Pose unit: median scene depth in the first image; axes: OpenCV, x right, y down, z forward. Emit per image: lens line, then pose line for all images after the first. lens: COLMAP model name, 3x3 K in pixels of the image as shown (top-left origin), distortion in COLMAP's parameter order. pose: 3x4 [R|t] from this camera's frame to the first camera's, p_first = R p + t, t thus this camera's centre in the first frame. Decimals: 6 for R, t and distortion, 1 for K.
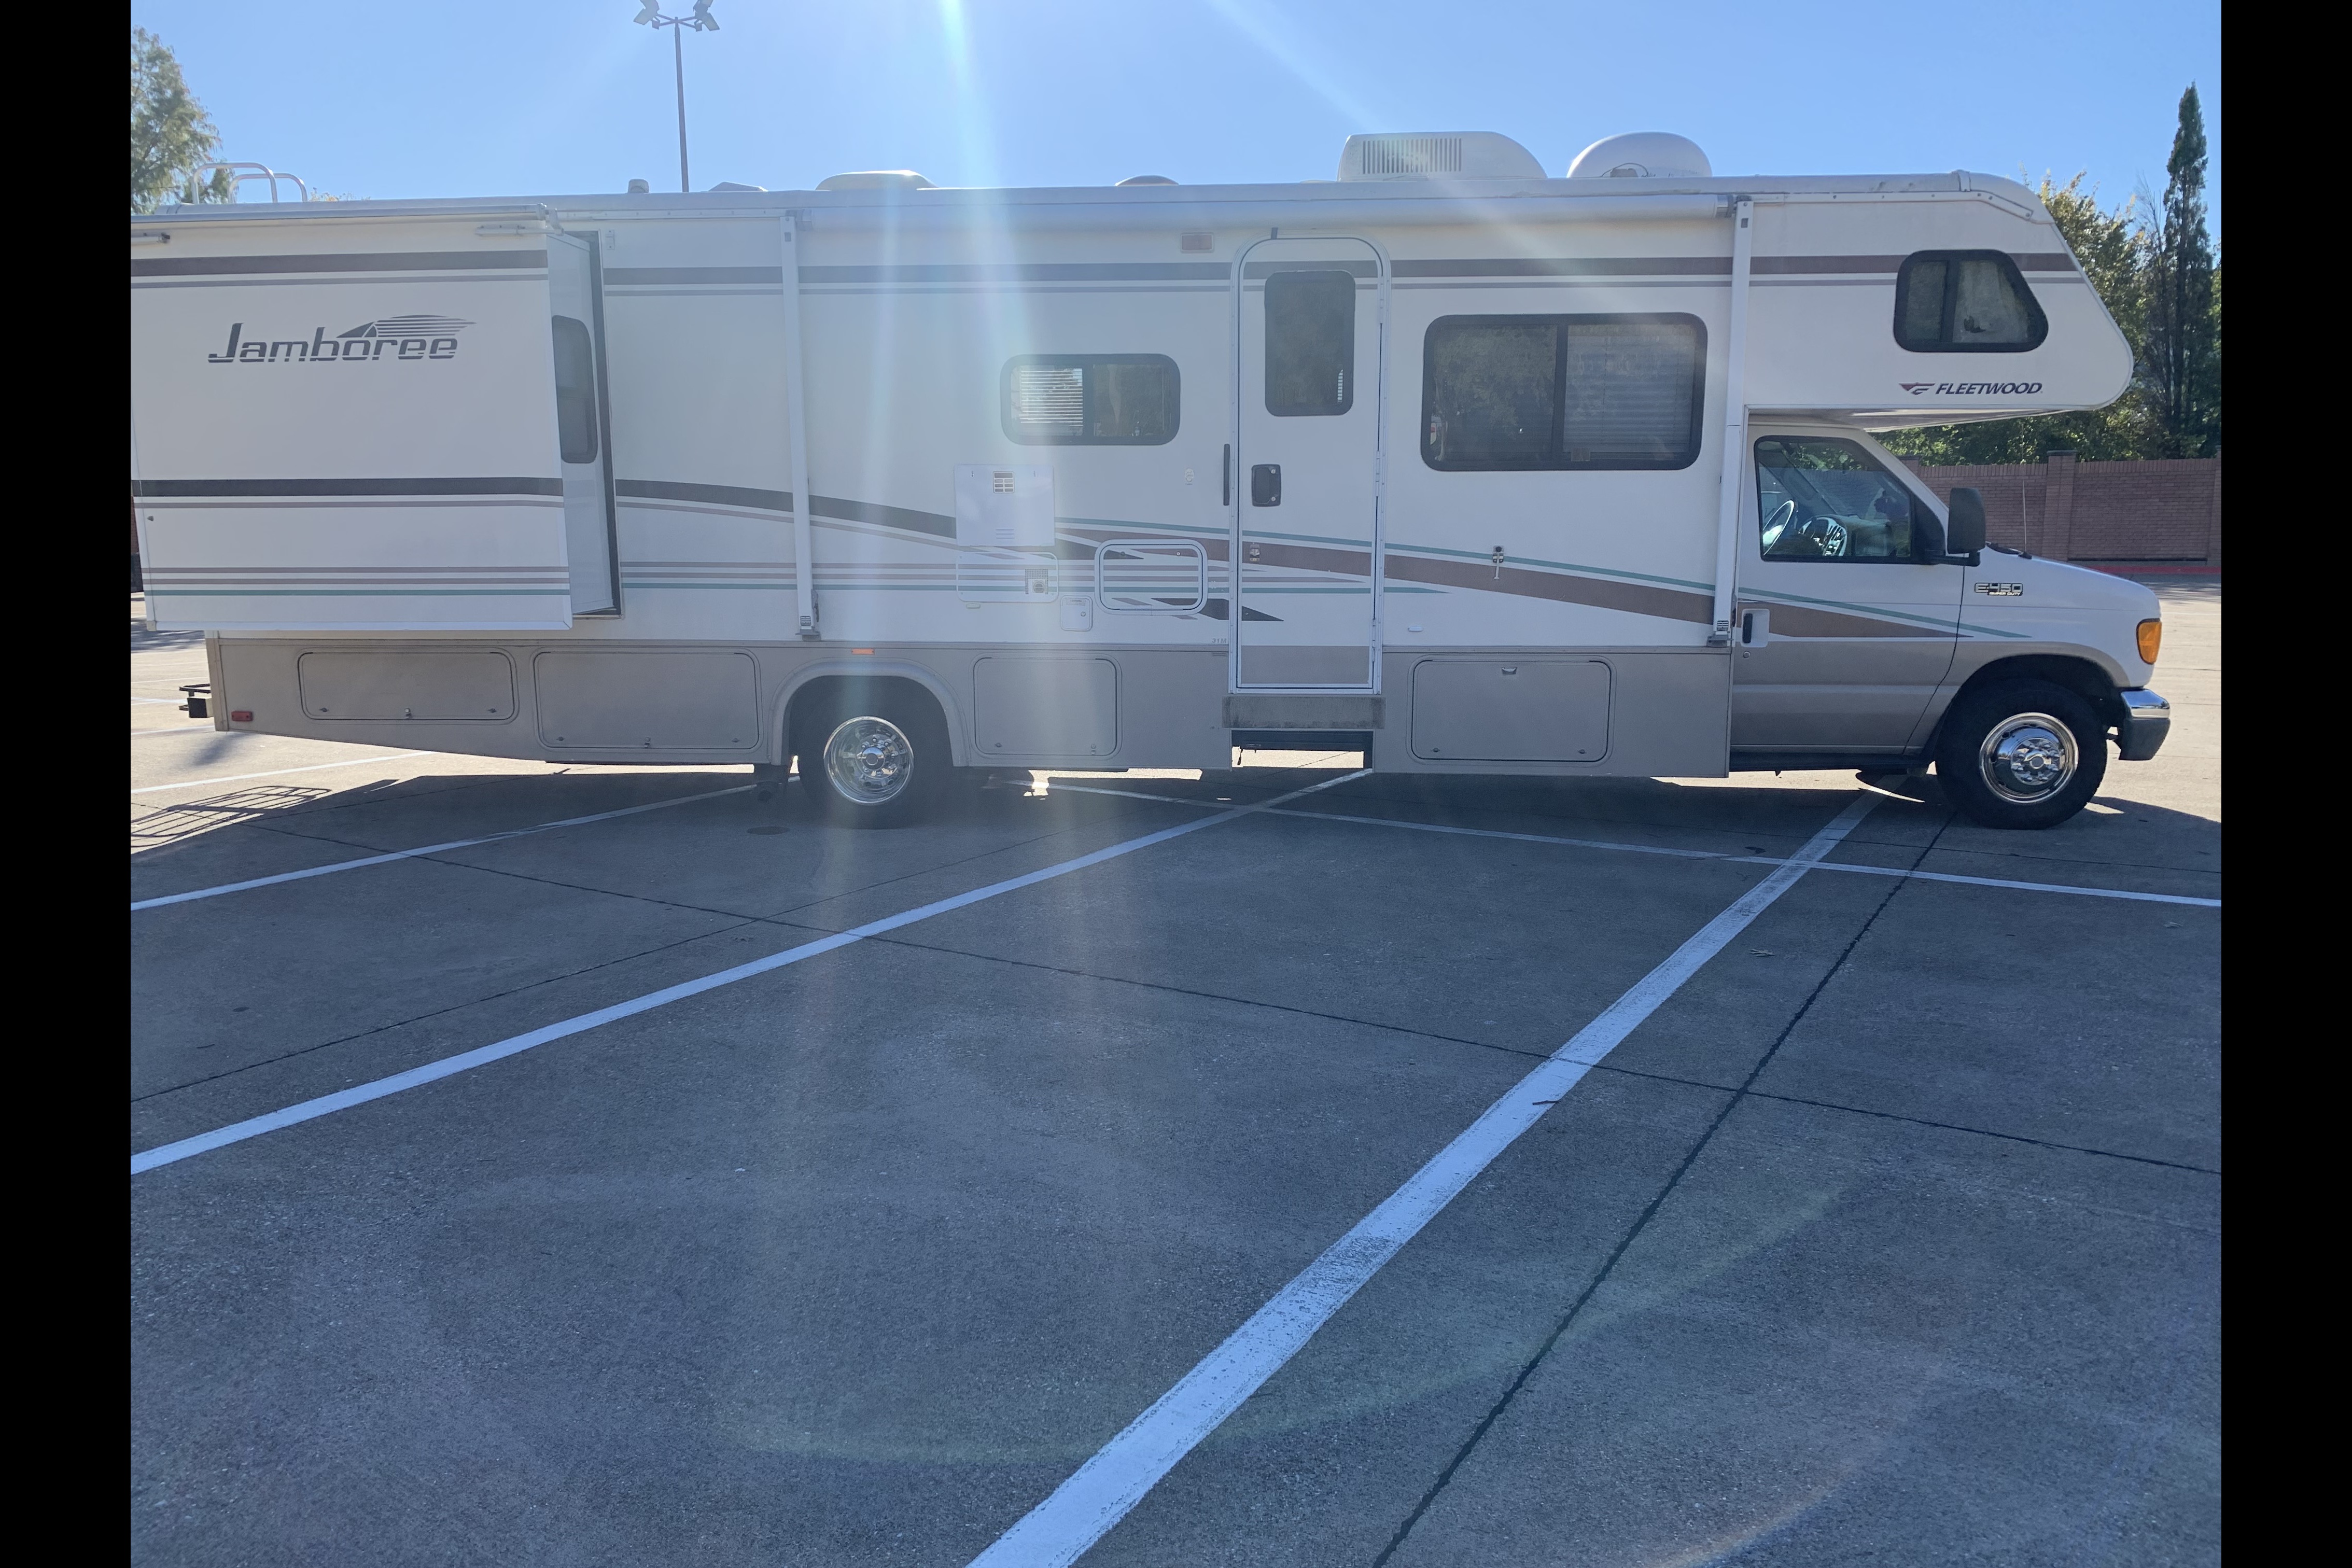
lens RADIAL K [[1584.2, 0, 1140.0], [0, 1584.2, 763.7], [0, 0, 1]] dist [0.068721, -0.086558]
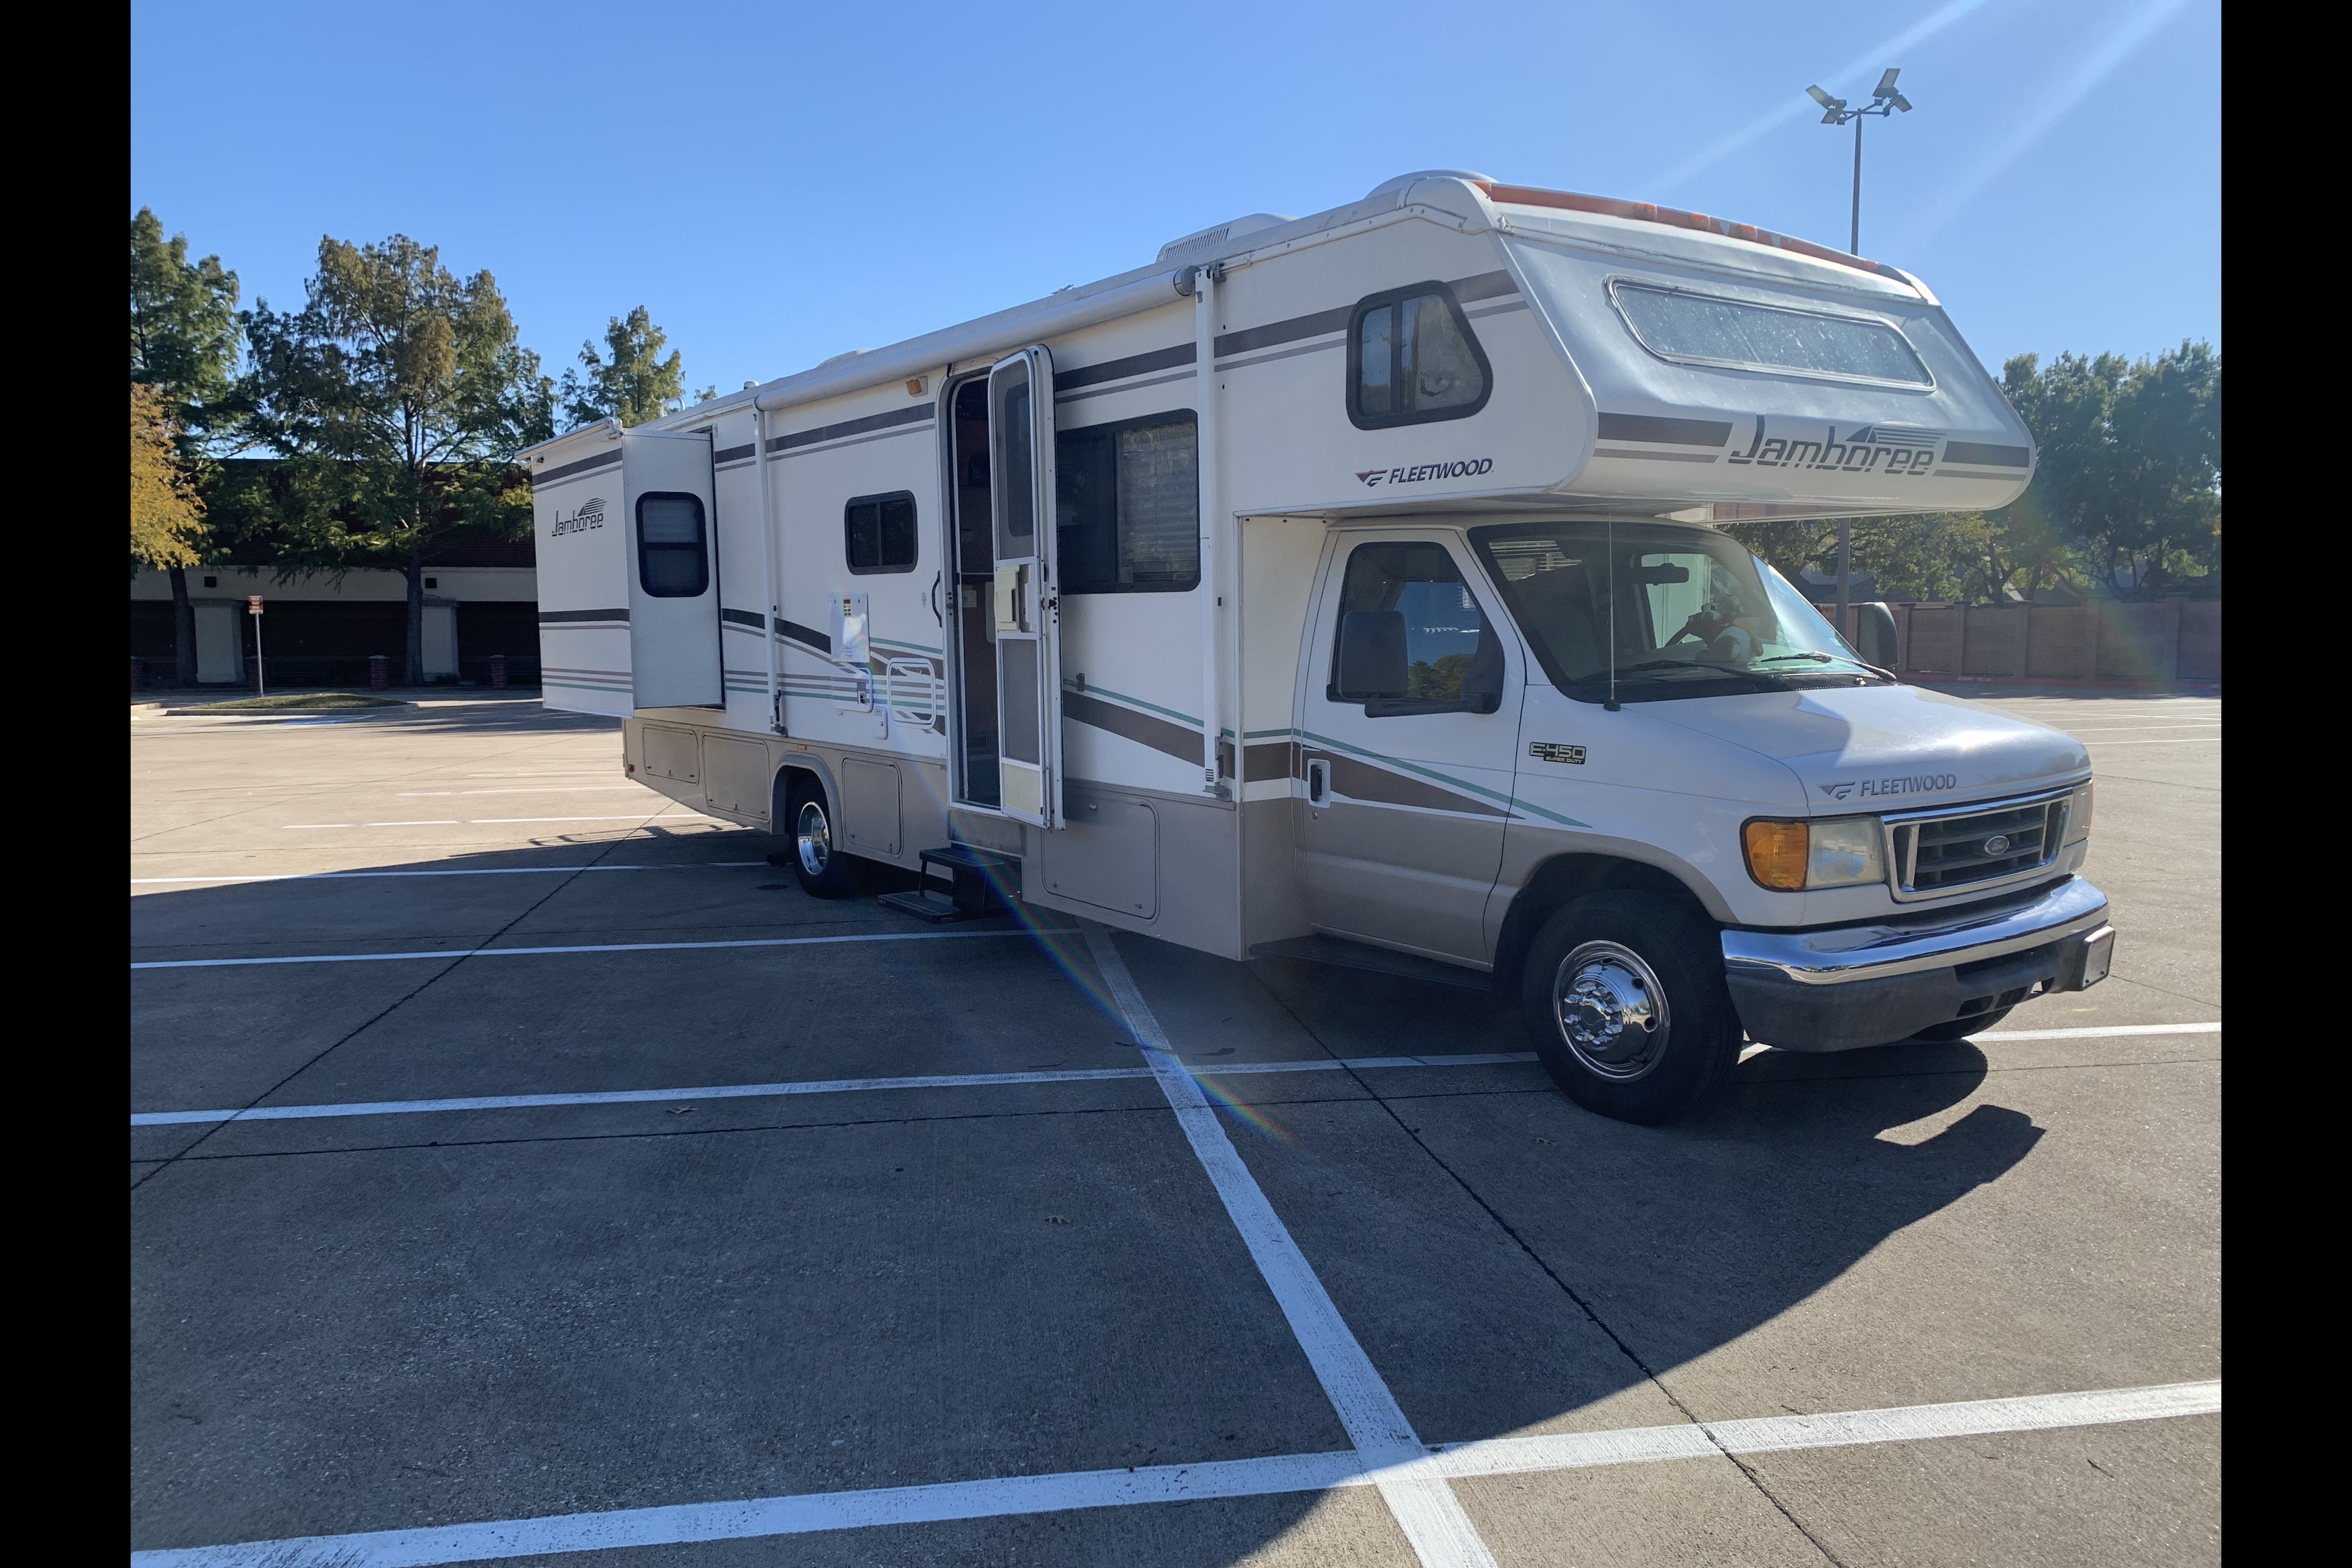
lens RADIAL K [[1583.7, 0, 1176.0], [0, 1583.7, 784.0], [0, 0, 1]] dist [0.046358, -0.082936]
pose [[0.654291, 0.074952, -0.752519, 0.992358], [-0.110586, 0.993862, 0.002839, -0.083940], [0.748113, 0.081360, 0.658564, 0.456059]]
